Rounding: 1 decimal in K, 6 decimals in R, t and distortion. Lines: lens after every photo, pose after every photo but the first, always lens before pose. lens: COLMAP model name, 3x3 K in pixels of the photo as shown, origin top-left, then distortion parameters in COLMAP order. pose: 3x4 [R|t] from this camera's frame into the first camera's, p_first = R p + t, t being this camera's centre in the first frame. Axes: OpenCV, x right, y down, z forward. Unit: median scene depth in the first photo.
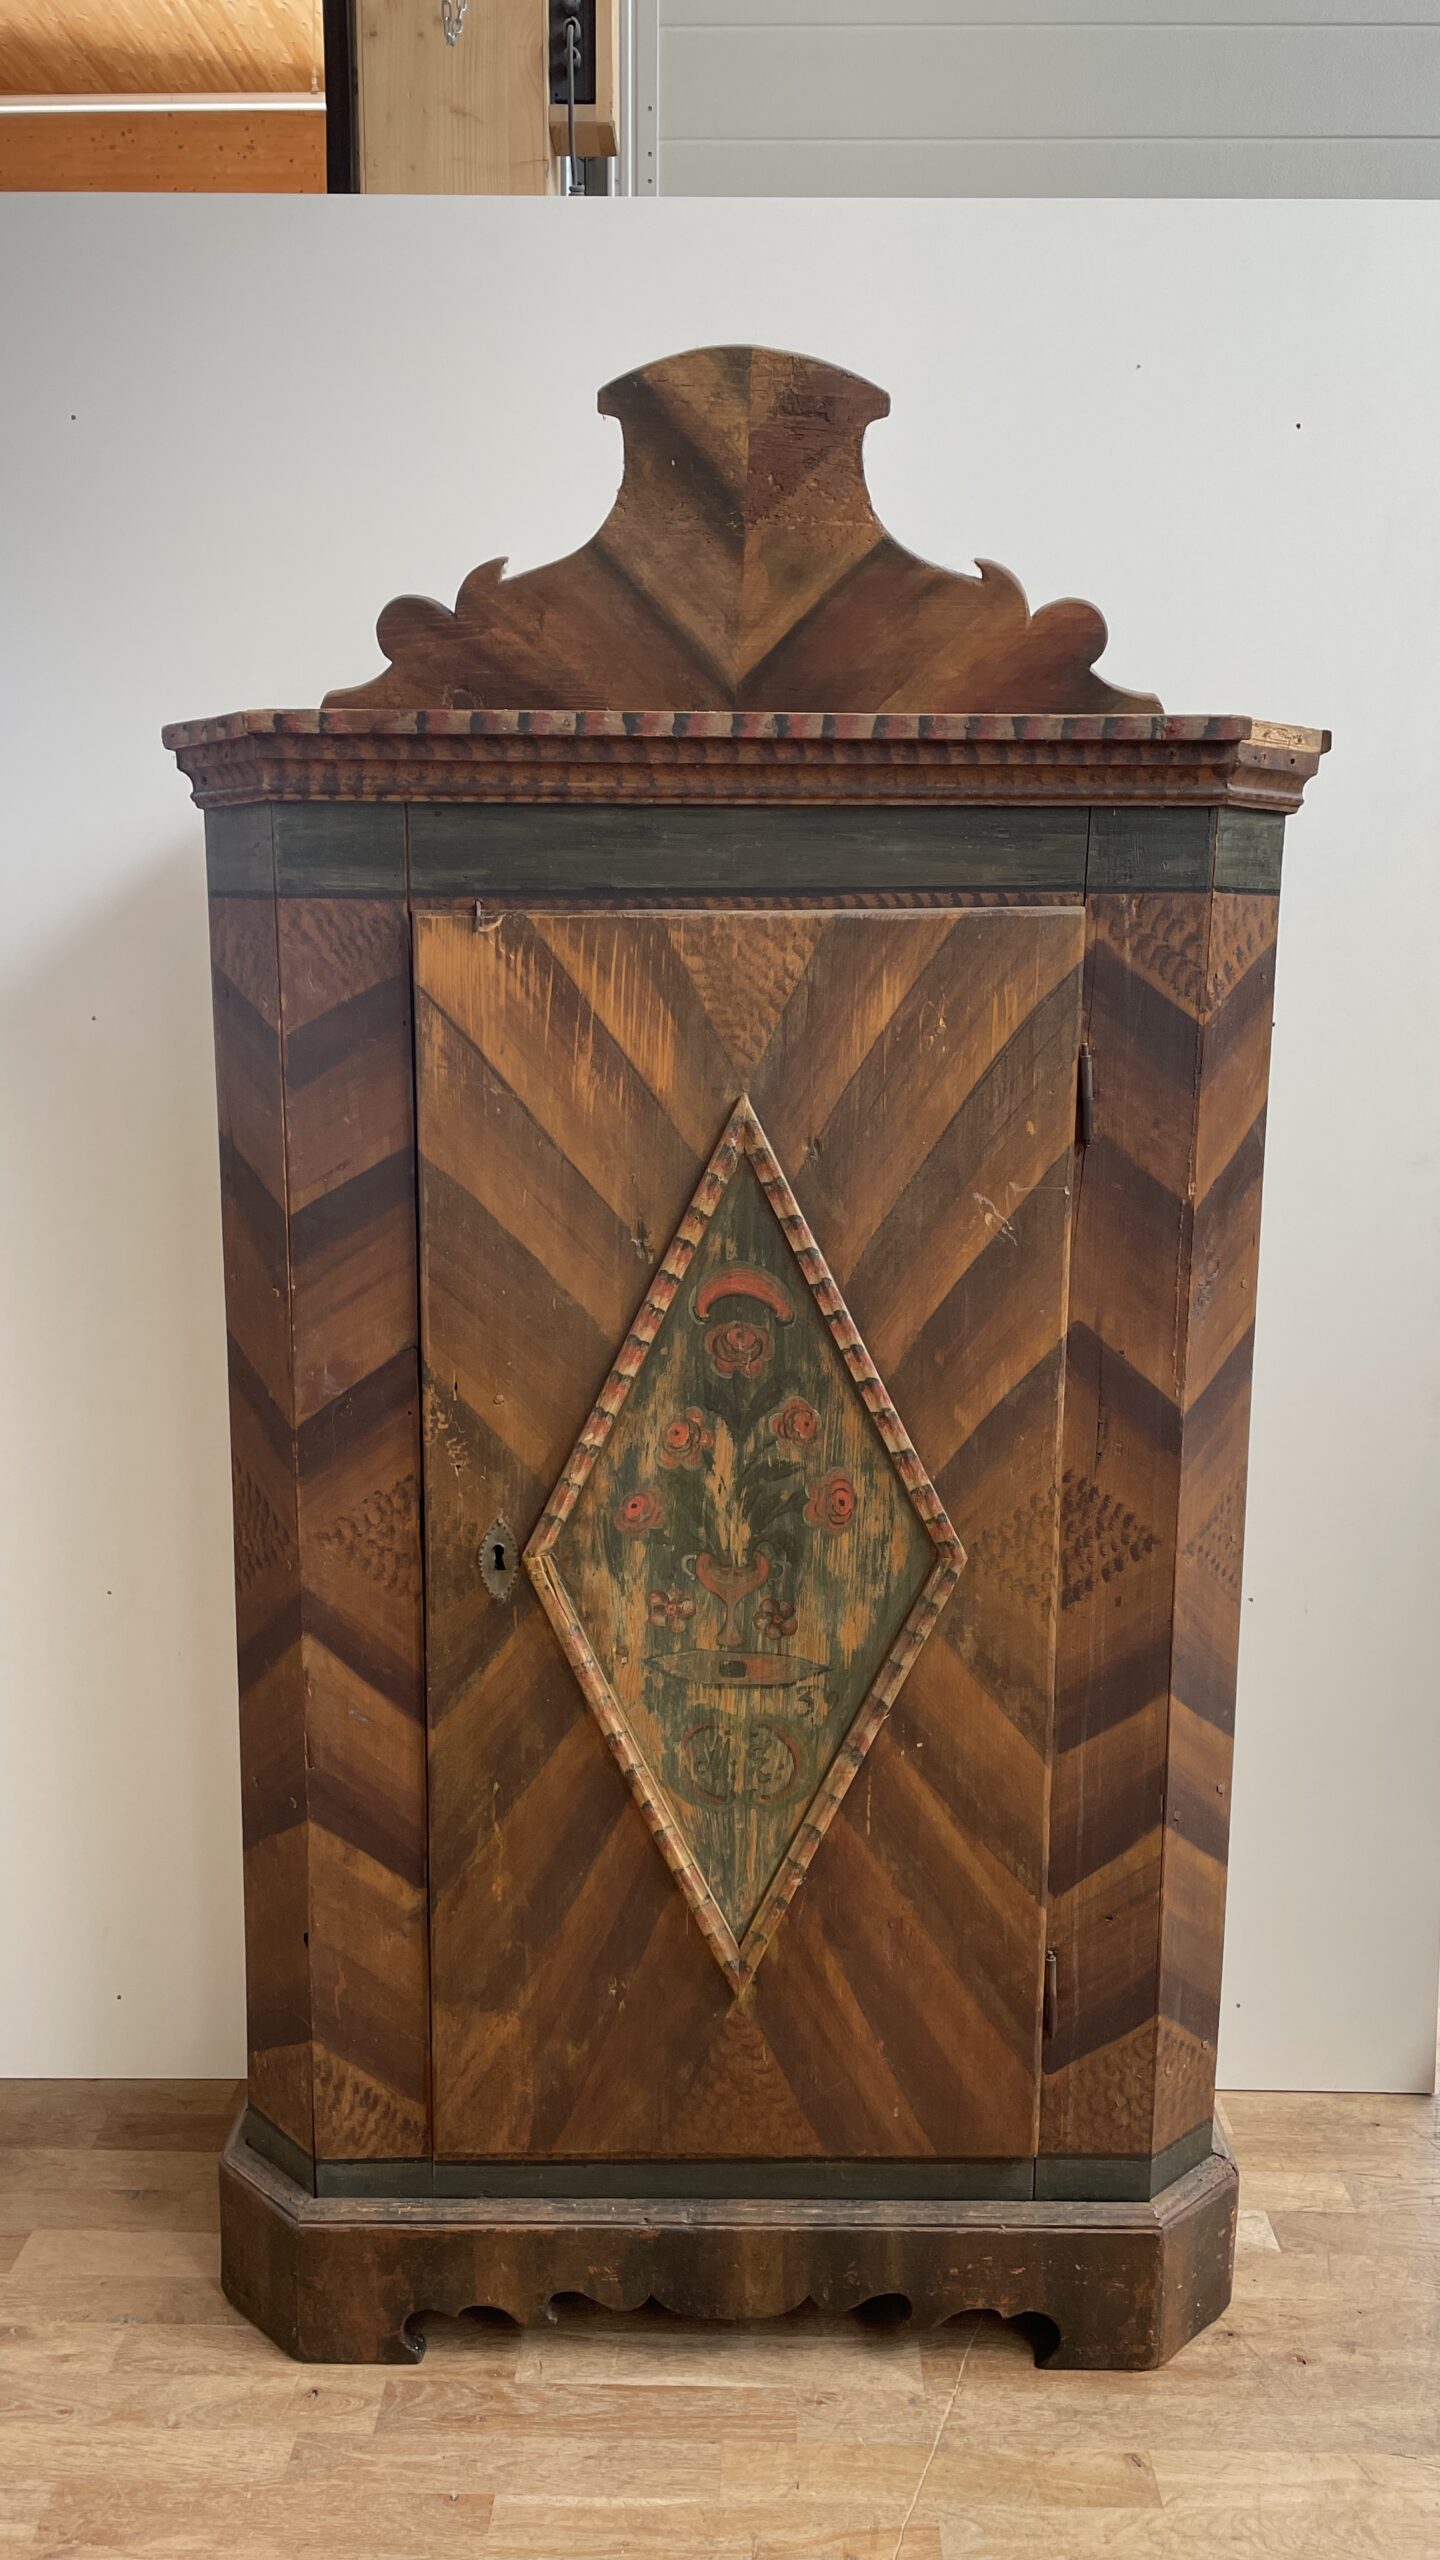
lens RADIAL K [[1933.0, 0, 717.2], [0, 1933.0, 1254.7], [0, 0, 1]] dist [0.084853, -0.109487]
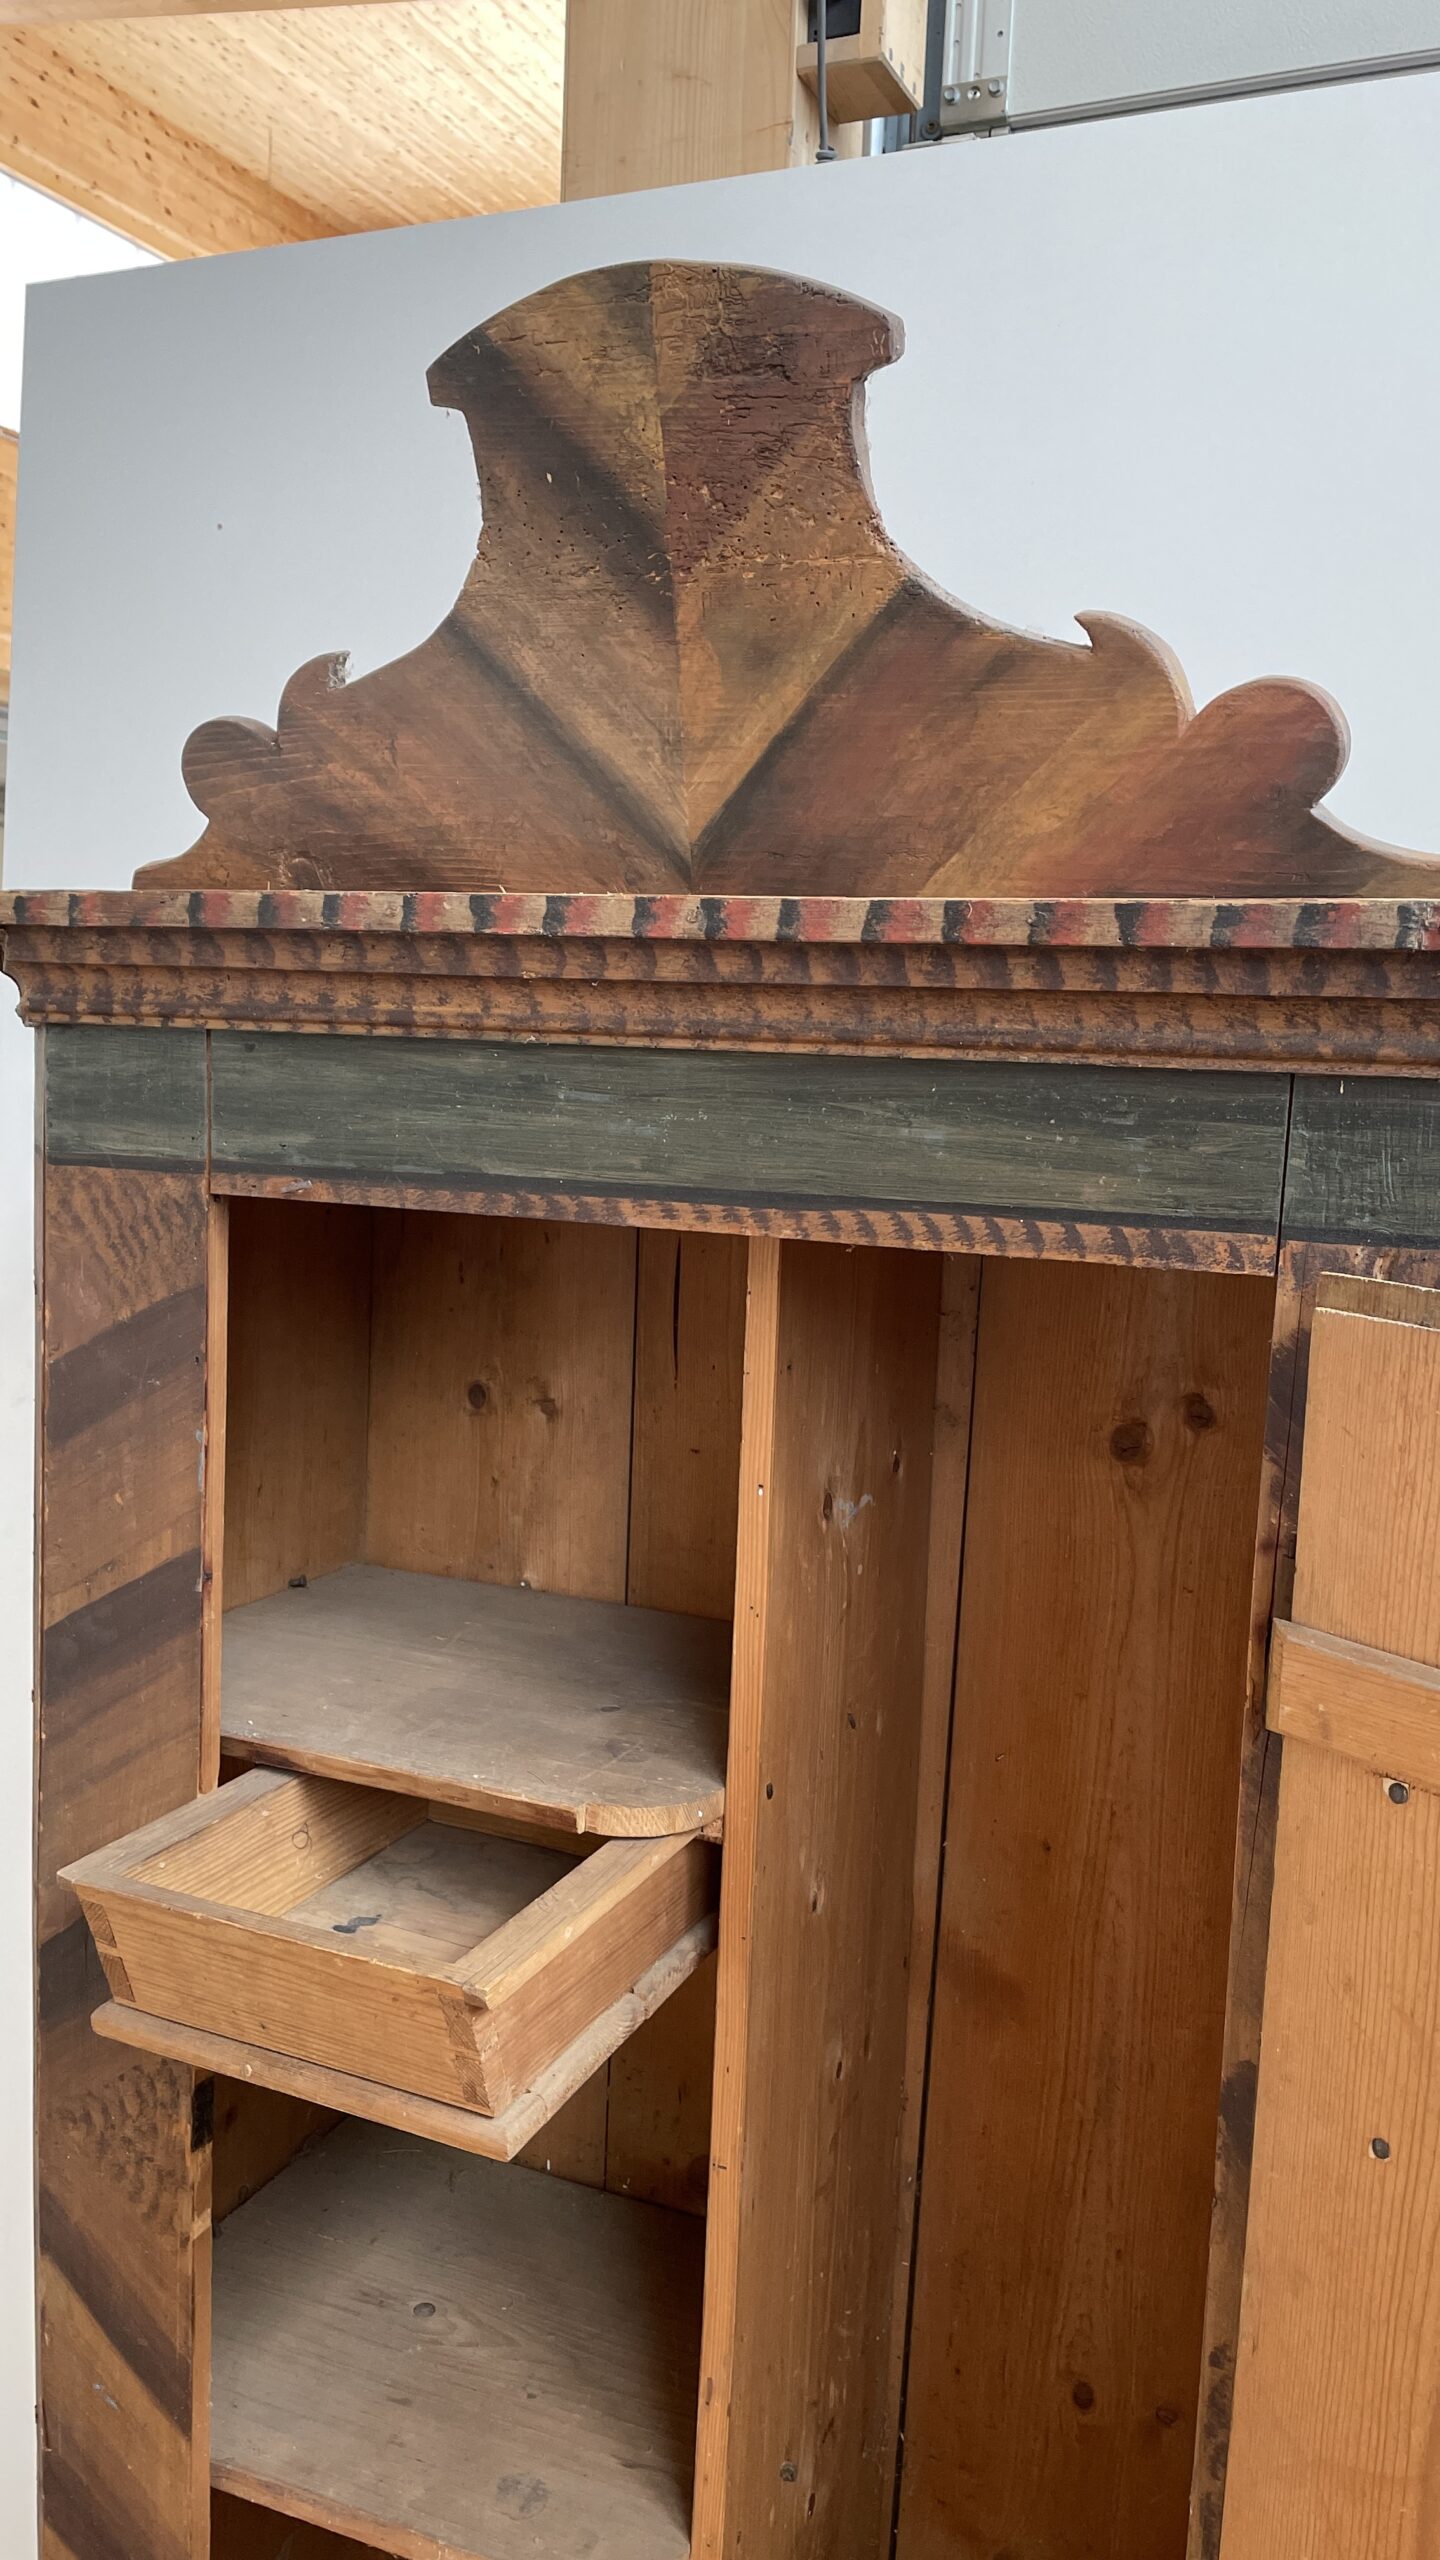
lens RADIAL K [[1937.1, 0, 729.2], [0, 1937.1, 1258.3], [0, 0, 1]] dist [0.052638, -0.011483]
pose [[0.918917, 0.072248, -0.387779, 0.245420], [-0.099648, 0.993715, -0.050995, -0.134750], [0.381658, 0.085501, 0.920341, 0.455180]]
